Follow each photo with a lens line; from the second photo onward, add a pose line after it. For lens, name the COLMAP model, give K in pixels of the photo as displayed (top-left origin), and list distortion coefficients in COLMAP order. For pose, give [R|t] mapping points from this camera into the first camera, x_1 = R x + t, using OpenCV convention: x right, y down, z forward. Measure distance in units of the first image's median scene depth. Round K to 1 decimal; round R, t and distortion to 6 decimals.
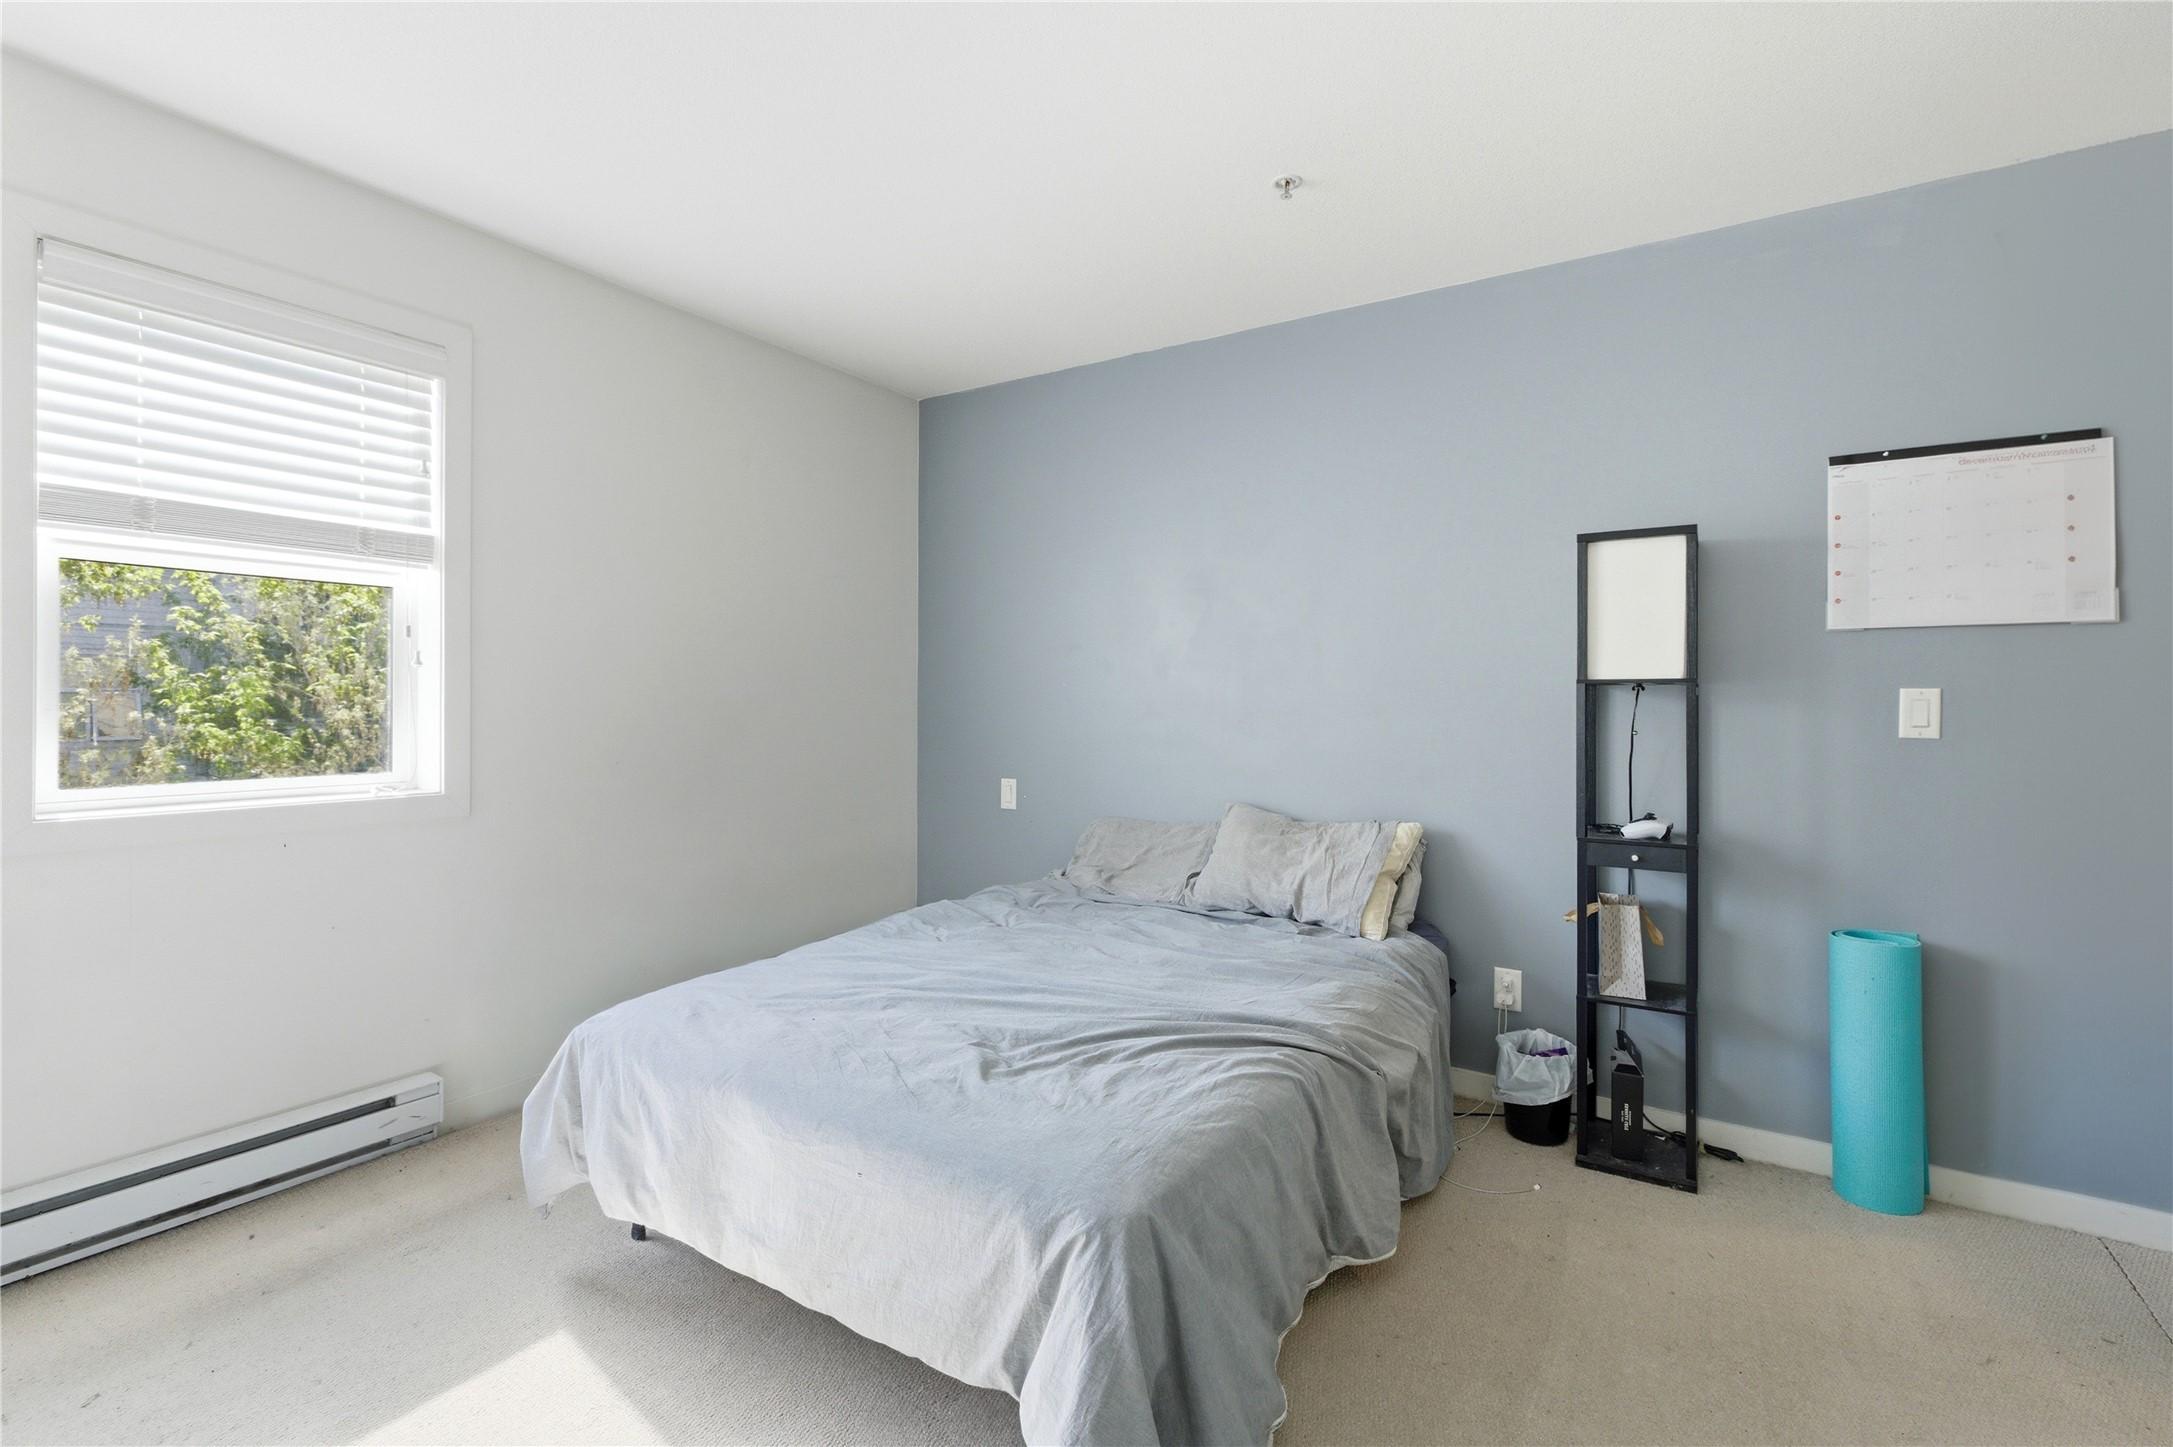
lens RADIAL K [[989.0, 0, 1086.5], [0, 989.0, 723.5], [0, 0, 1]] dist [0.001374, -0.000157]
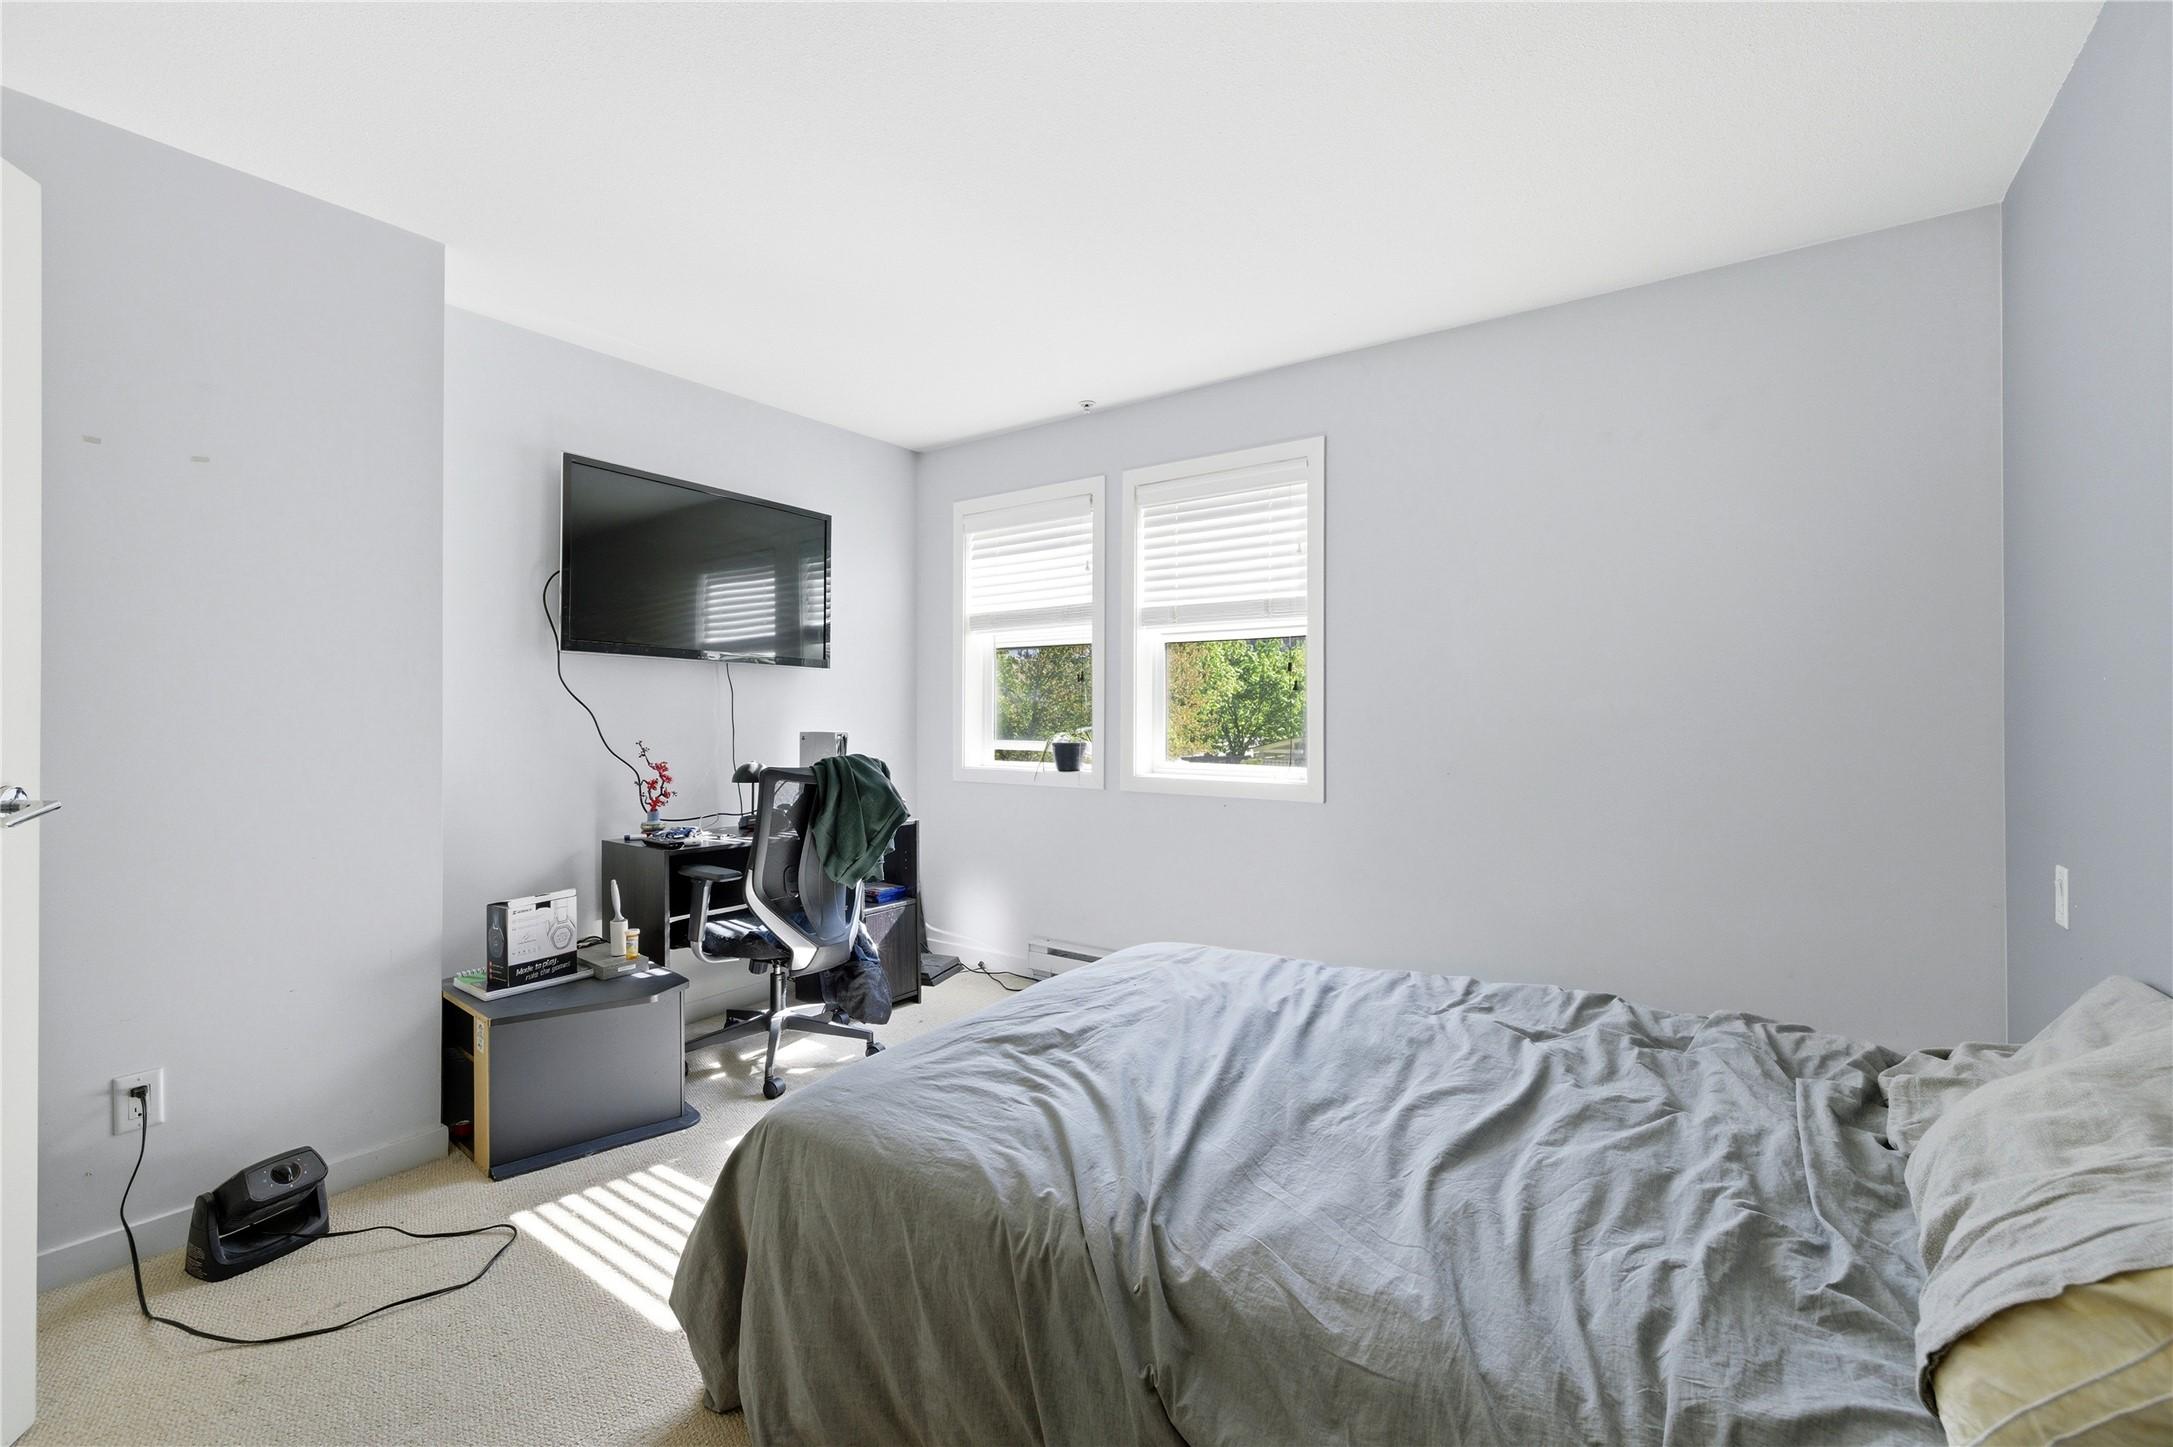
lens RADIAL K [[913.5, 0, 1076.7], [0, 913.5, 717.4], [0, 0, 1]] dist [-0.000442, -0.000195]
pose [[-0.066781, 0.004054, -0.997759, 0.776984], [-0.022380, 0.999734, 0.005560, -0.023637], [0.997517, 0.022701, -0.066673, 0.944091]]
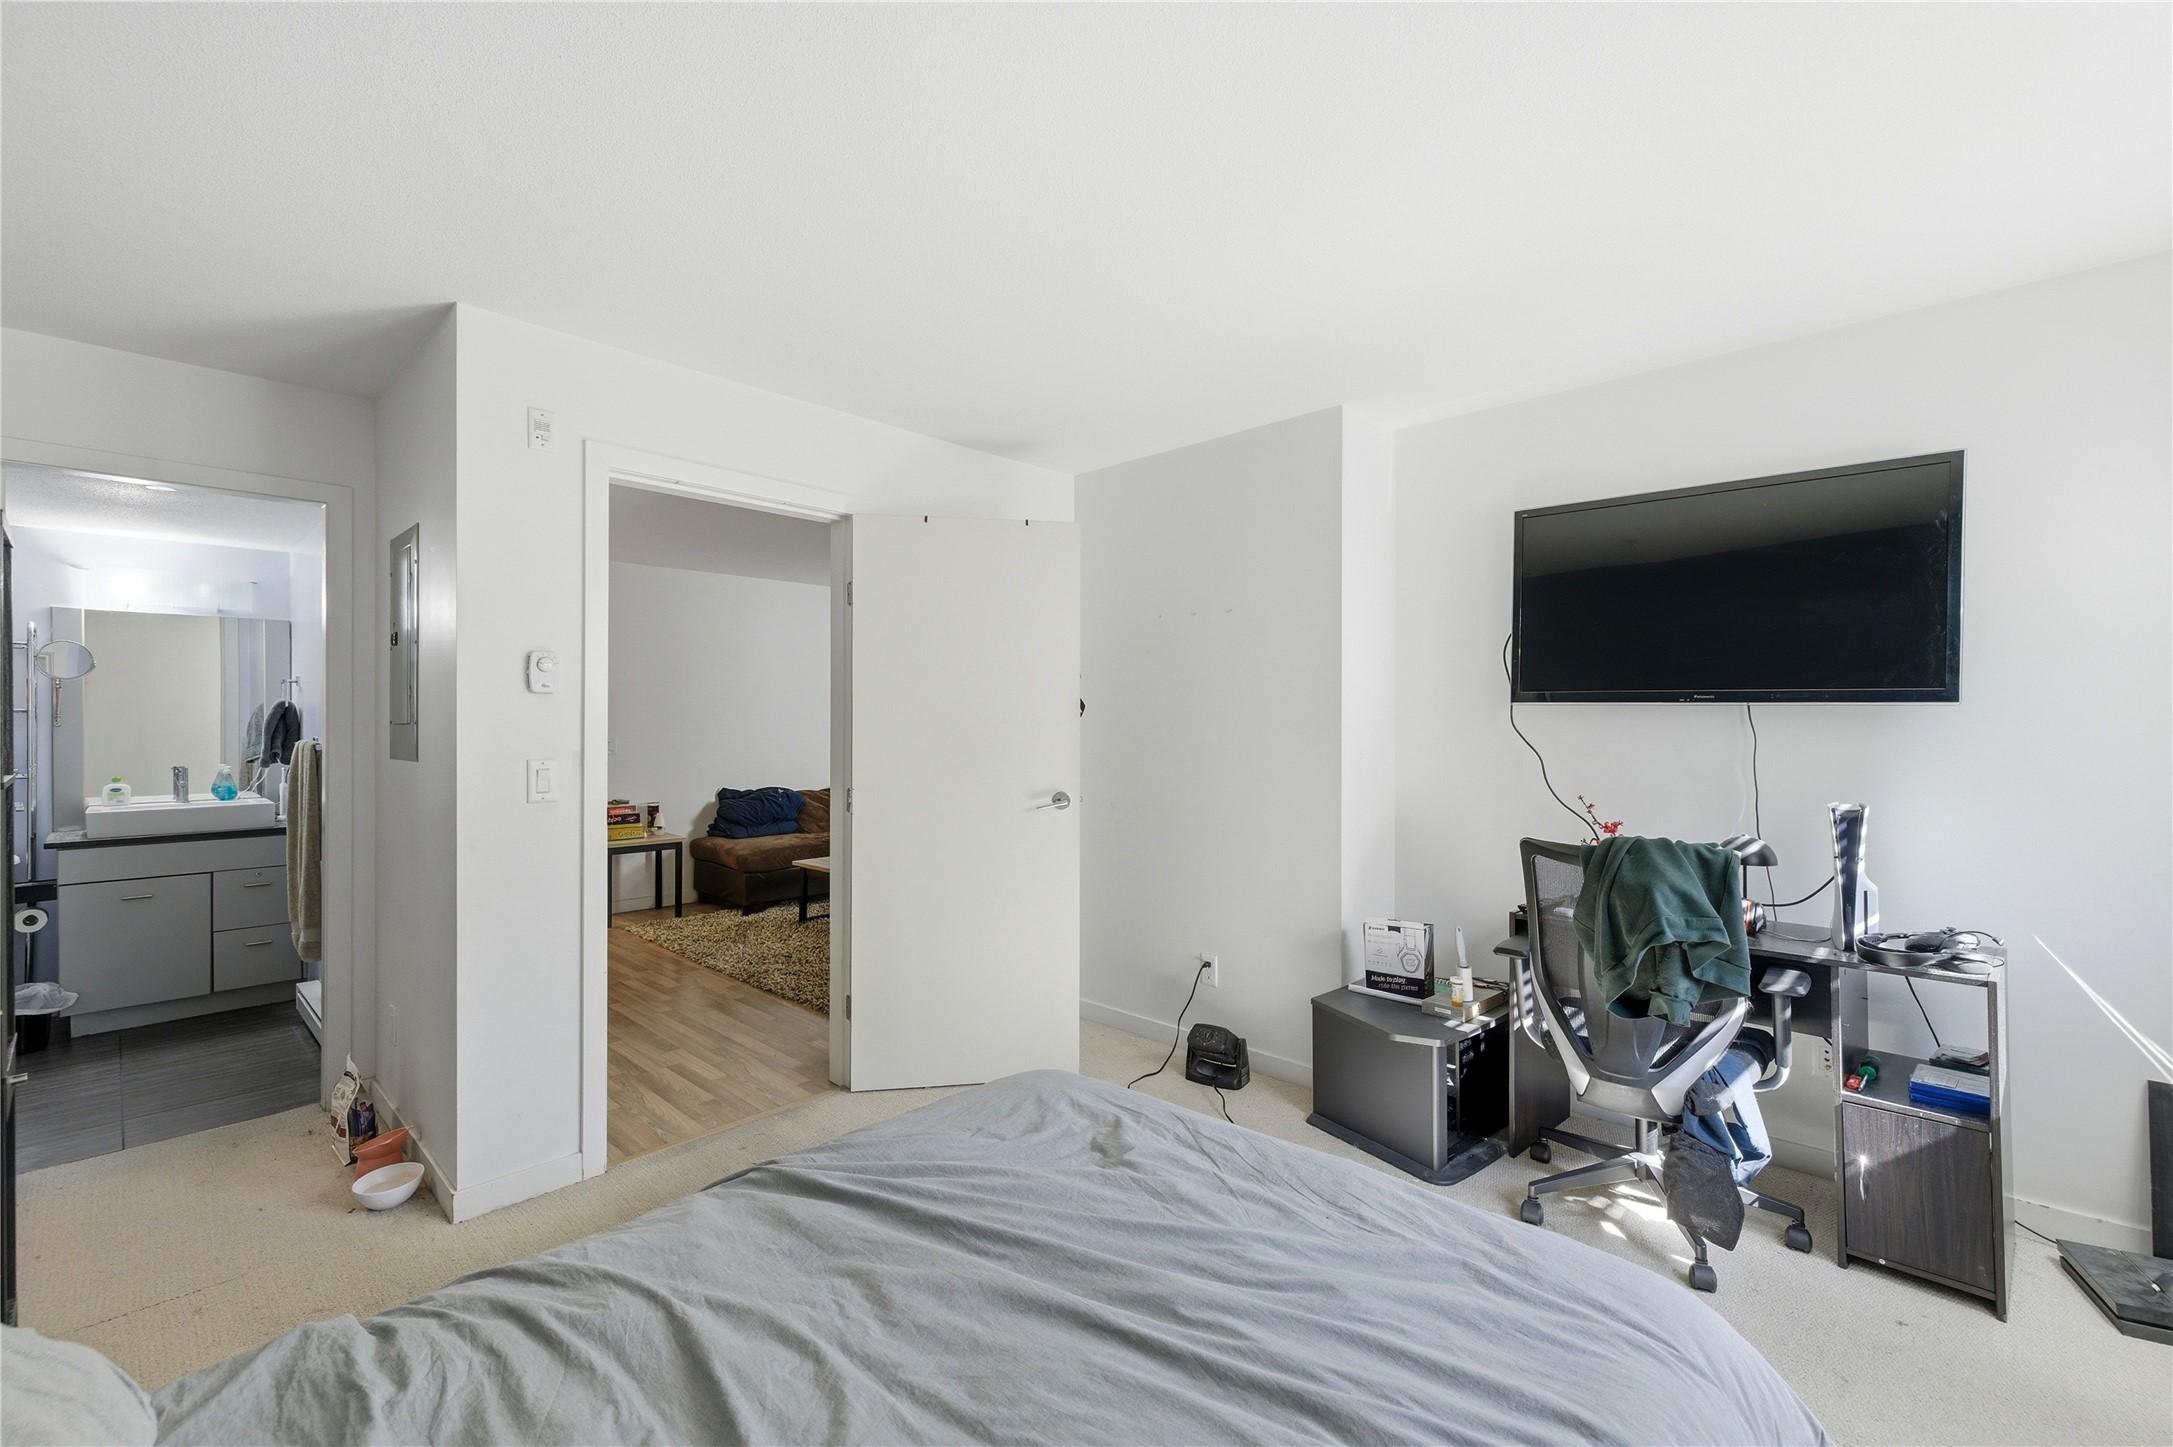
lens RADIAL K [[913.5, 0, 1076.7], [0, 913.5, 717.4], [0, 0, 1]] dist [-0.000442, -0.000195]
pose [[-0.980540, -0.005004, 0.196255, -0.187276], [-0.000929, 0.999782, 0.020848, -0.108243], [-0.196316, 0.020260, -0.980331, 1.641960]]
